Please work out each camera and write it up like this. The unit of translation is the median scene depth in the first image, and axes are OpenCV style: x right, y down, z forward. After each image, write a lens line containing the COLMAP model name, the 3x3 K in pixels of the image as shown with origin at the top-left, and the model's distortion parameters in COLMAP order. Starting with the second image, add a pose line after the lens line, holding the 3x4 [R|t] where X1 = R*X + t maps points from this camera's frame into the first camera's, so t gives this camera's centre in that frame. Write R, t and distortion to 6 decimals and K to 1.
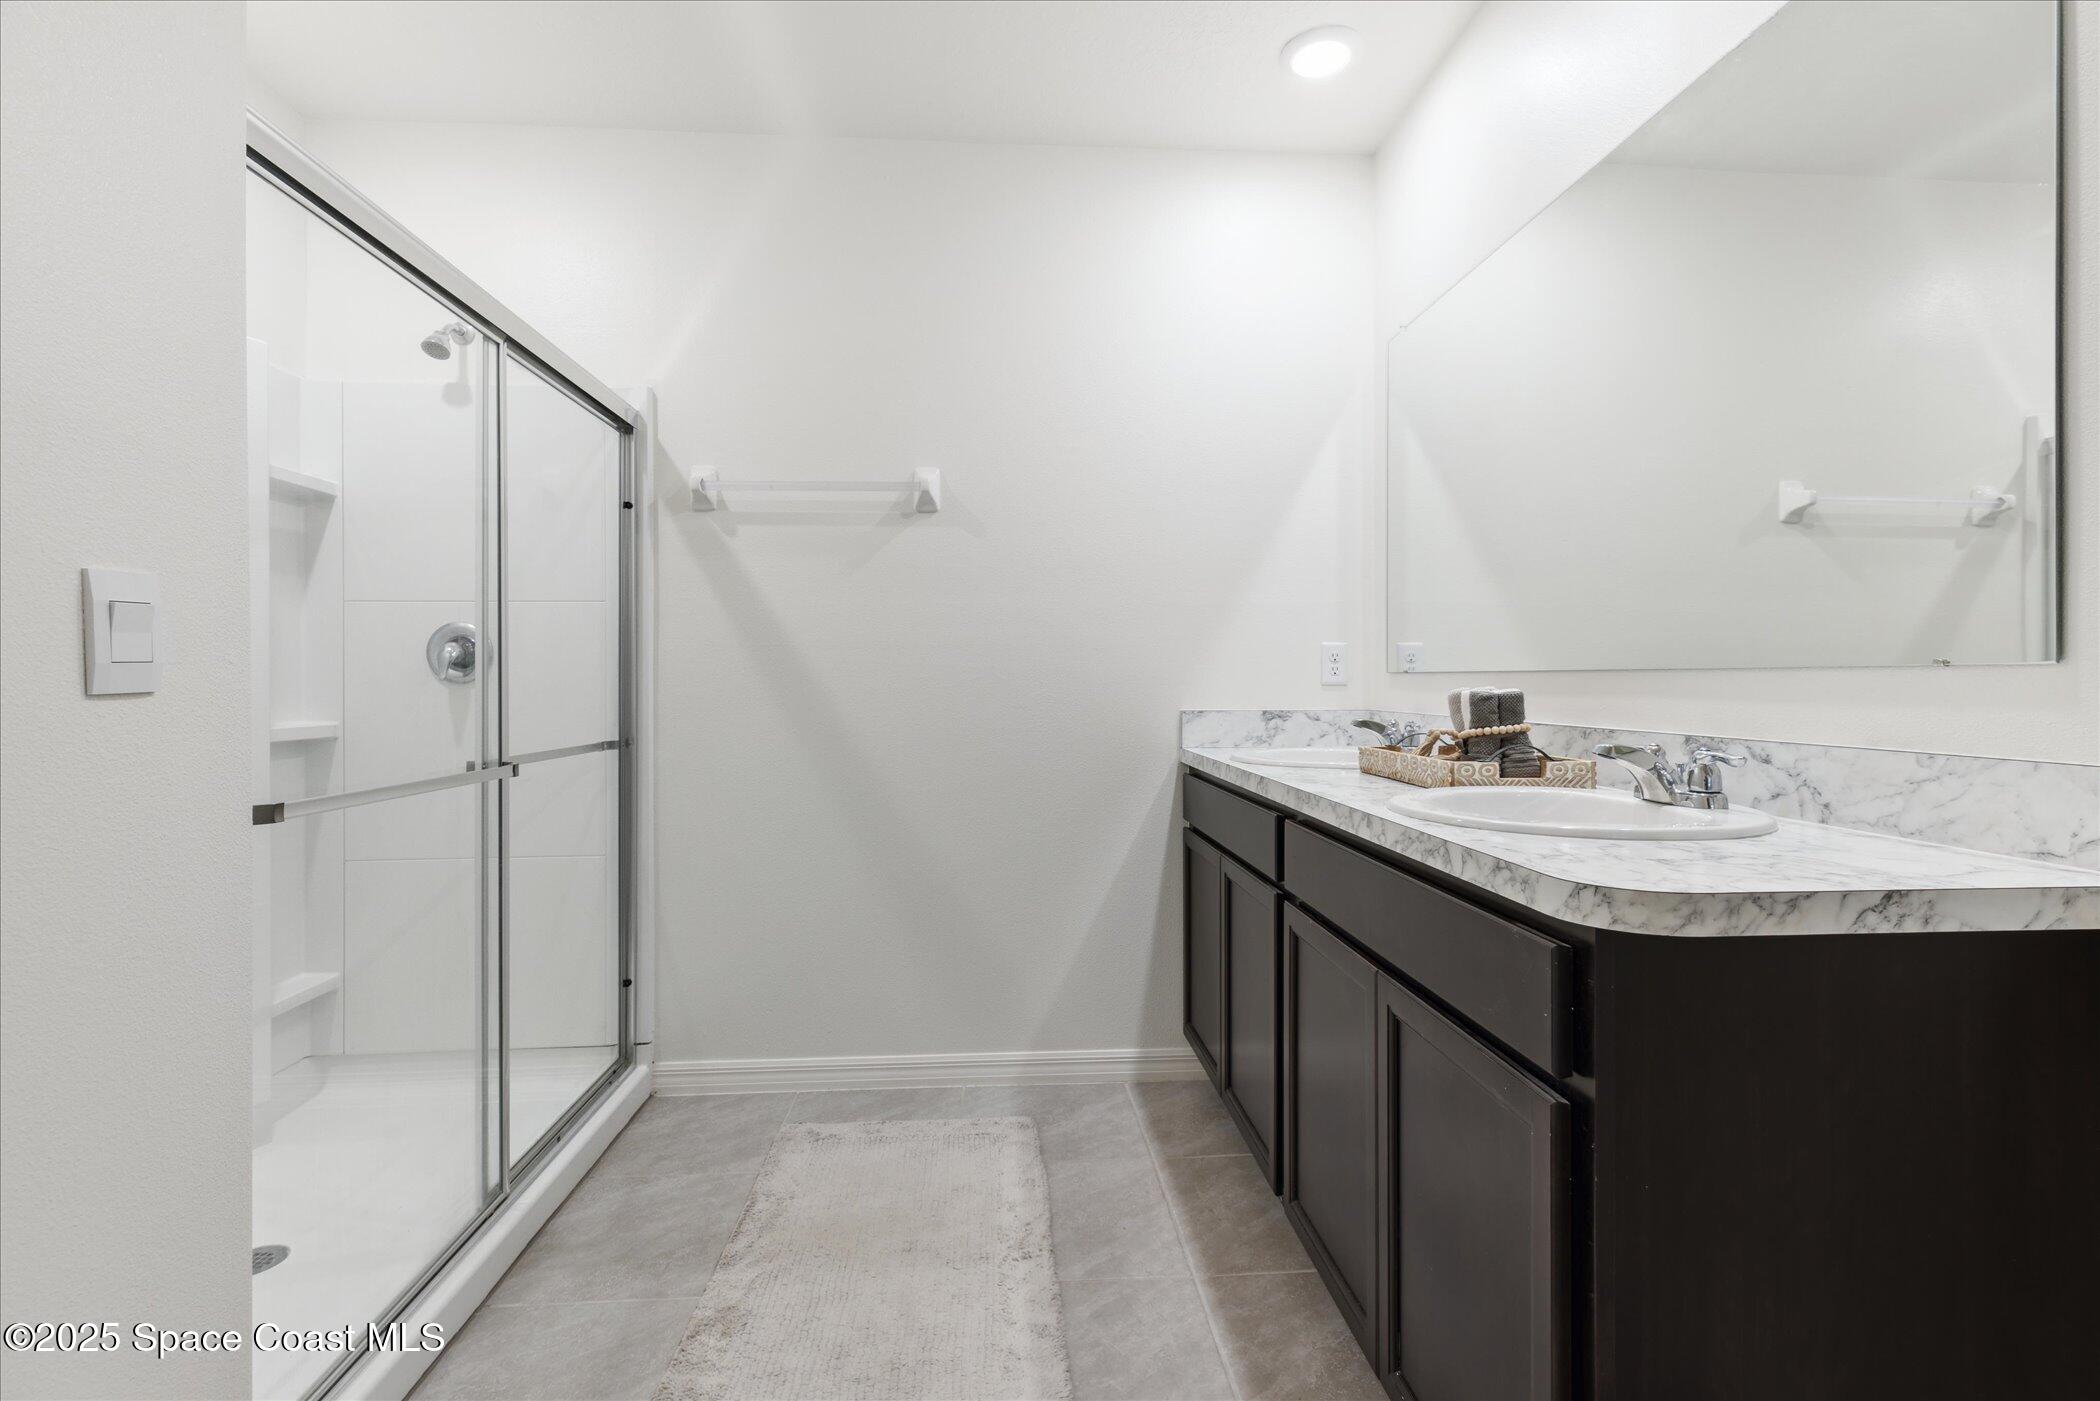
lens RADIAL K [[965.4, 0, 1051.3], [0, 965.4, 679.8], [0, 0, 1]] dist [0.002208, 0.000329]
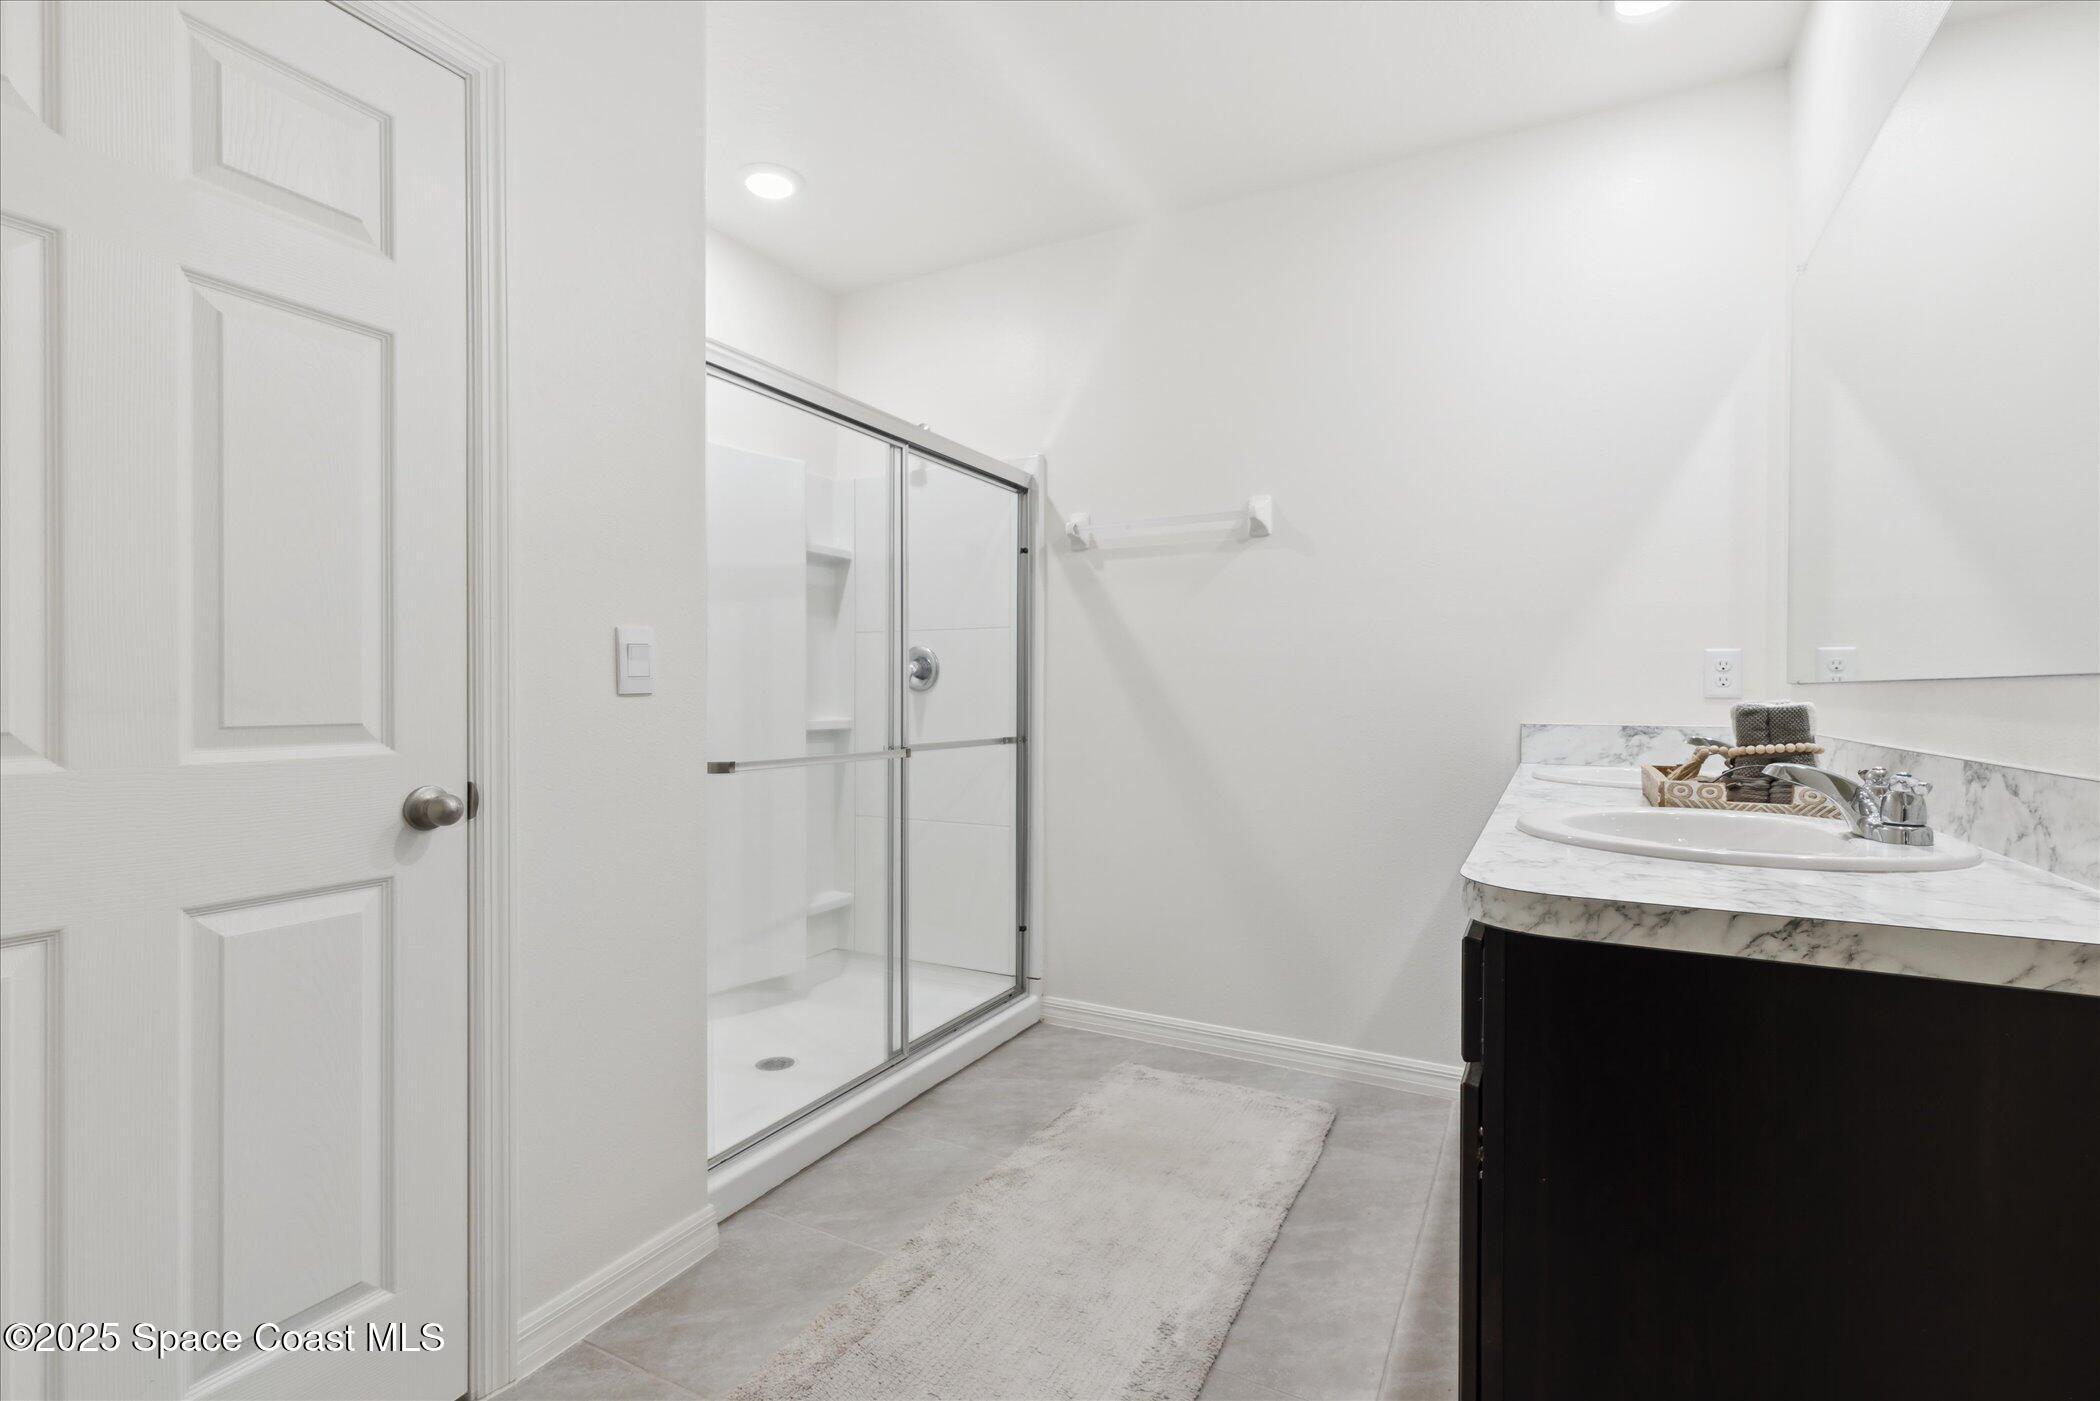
lens RADIAL K [[965.4, 0, 1048.9], [0, 965.4, 700.6], [0, 0, 1]] dist [0.001772, 0.000527]
pose [[0.849520, 0.009726, -0.527466, 0.323323], [-0.004901, 0.999932, 0.010544, 0.001871], [0.527533, -0.006372, 0.849511, -0.069973]]
